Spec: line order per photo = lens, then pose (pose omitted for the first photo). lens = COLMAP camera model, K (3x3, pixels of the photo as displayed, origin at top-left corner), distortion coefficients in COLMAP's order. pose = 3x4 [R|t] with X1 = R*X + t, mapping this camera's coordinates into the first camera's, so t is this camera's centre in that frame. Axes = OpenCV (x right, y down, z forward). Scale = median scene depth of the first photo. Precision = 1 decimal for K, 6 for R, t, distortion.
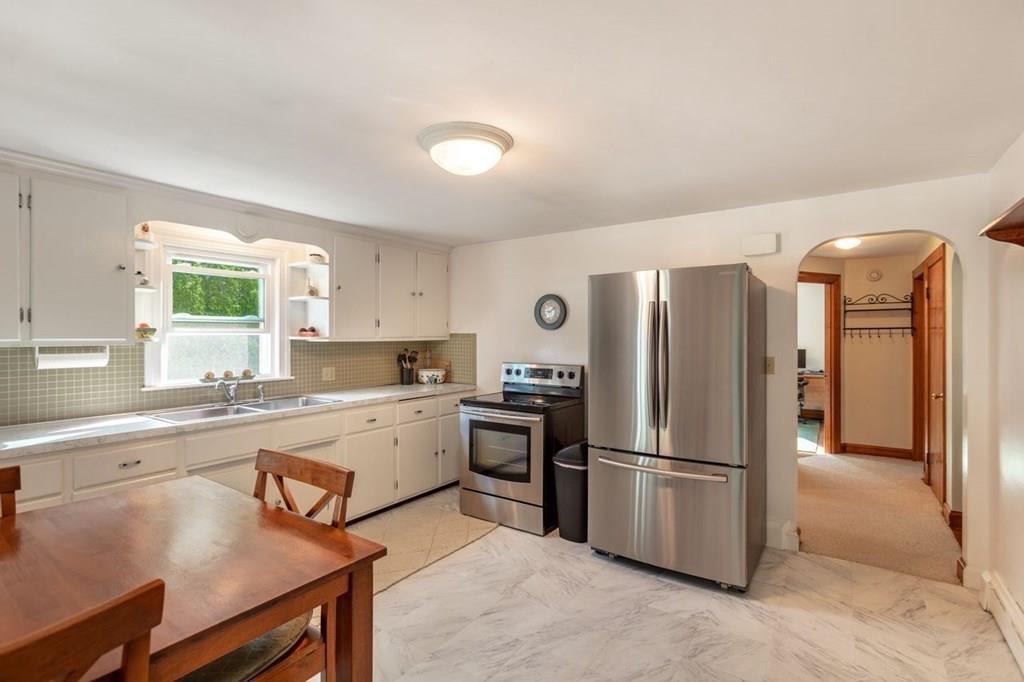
lens RADIAL K [[470.6, 0, 504.9], [0, 470.6, 333.0], [0, 0, 1]] dist [-0.001315, 0.000726]
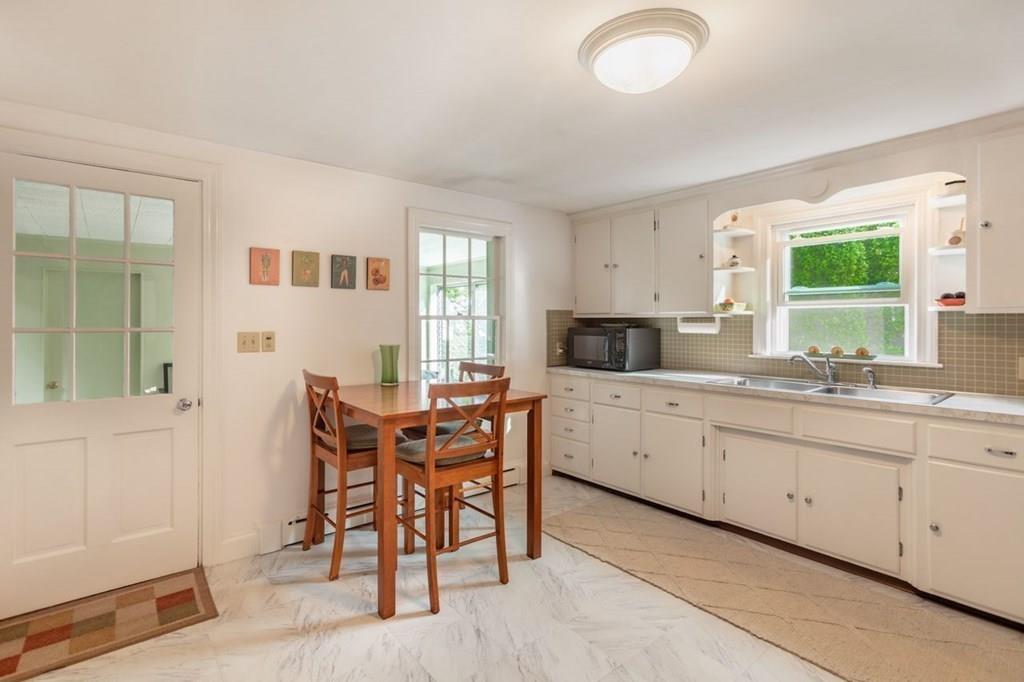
lens RADIAL K [[508.5, 0, 517.6], [0, 508.5, 317.1], [0, 0, 1]] dist [0.017083, 0.000305]
pose [[-0.252259, -0.006848, -0.967636, 0.531661], [0.007828, 0.999928, -0.009117, 0.028766], [0.967628, -0.009874, -0.252187, 0.690446]]
